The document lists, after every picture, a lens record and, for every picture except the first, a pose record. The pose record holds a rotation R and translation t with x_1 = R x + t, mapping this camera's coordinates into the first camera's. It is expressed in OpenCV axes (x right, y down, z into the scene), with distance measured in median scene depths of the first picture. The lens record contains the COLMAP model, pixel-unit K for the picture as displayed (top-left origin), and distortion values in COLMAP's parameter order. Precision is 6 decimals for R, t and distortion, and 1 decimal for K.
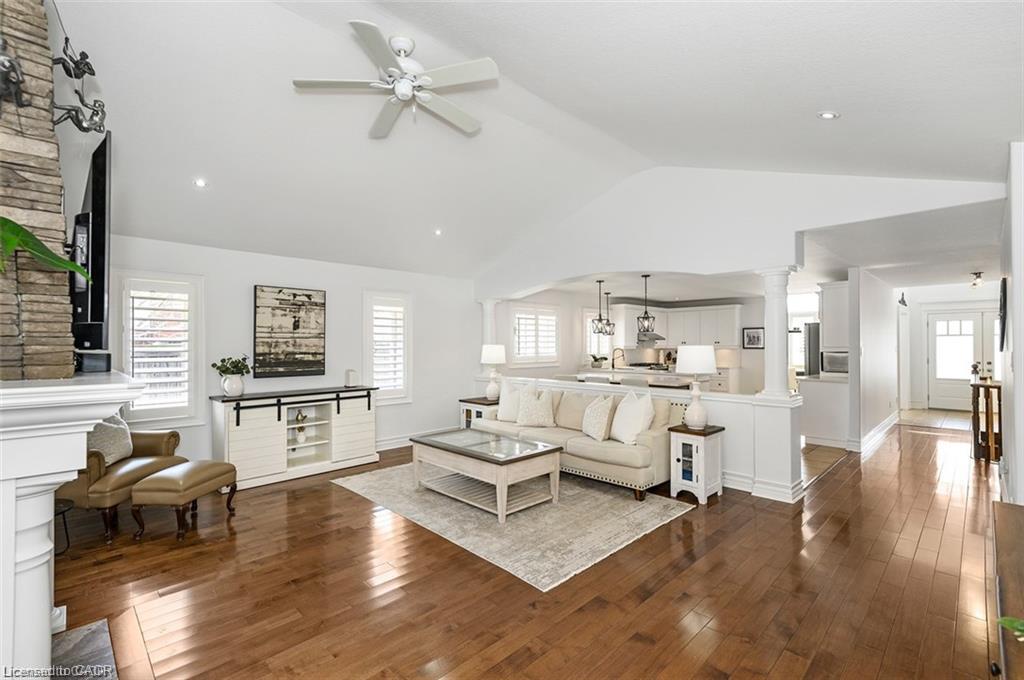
lens RADIAL K [[462.8, 0, 510.6], [0, 462.8, 340.1], [0, 0, 1]] dist [-0.000339, -0.000023]
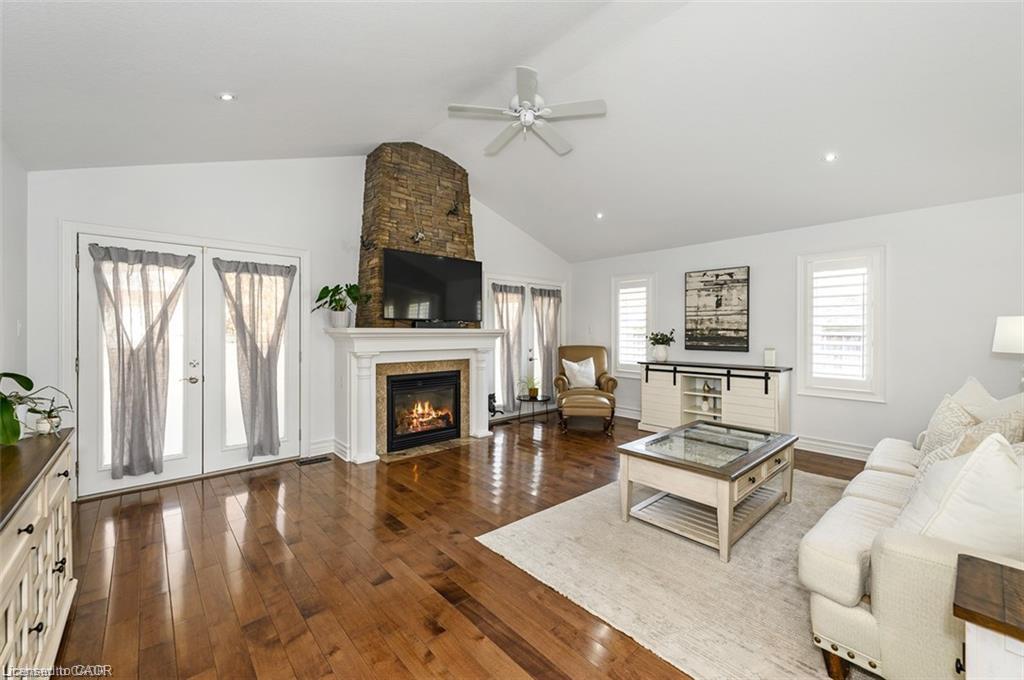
lens RADIAL K [[413.0, 0, 511.3], [0, 413.0, 331.1], [0, 0, 1]] dist [0.010328, -0.000855]
pose [[-0.051870, 0.003610, -0.998647, 0.523102], [0.005895, 0.999977, 0.003309, 0.026101], [0.998636, -0.005716, -0.051890, 0.569693]]
